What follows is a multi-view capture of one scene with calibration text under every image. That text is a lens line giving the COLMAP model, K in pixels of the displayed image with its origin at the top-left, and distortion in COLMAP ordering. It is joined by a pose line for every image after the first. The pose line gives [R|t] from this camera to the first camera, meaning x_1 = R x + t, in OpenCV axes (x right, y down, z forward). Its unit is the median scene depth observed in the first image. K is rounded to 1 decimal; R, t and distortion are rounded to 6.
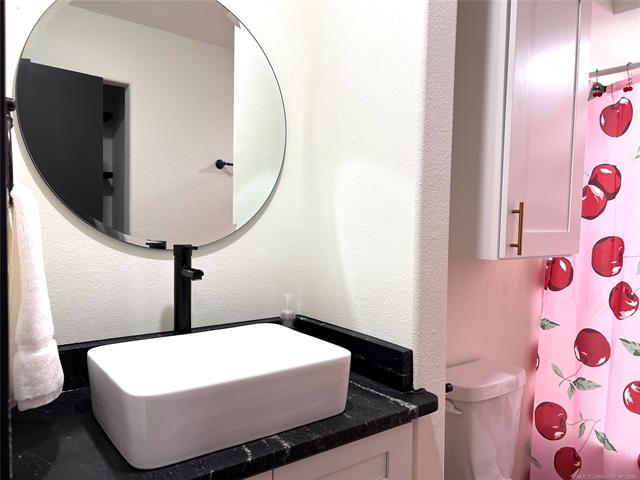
lens RADIAL K [[479.2, 0, 318.6], [0, 479.2, 245.9], [0, 0, 1]] dist [0.087072, -0.106103]
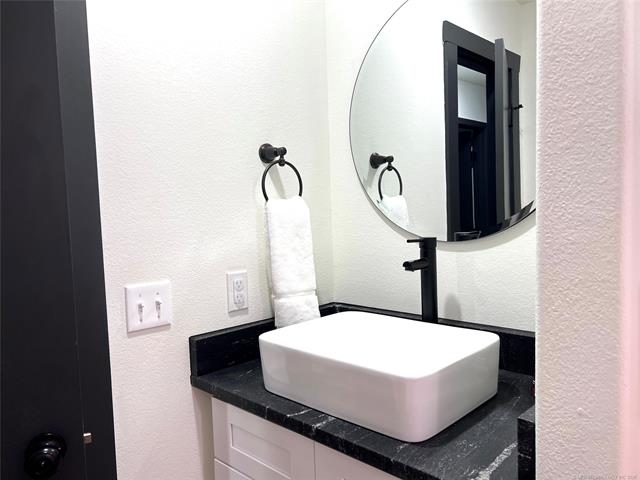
lens RADIAL K [[479.2, 0, 318.6], [0, 479.2, 245.9], [0, 0, 1]] dist [0.087072, -0.106103]
pose [[0.128113, 0.029462, -0.991322, 0.926242], [-0.012603, 0.999526, 0.028077, -0.014367], [0.991680, 0.008897, 0.128423, 0.810091]]
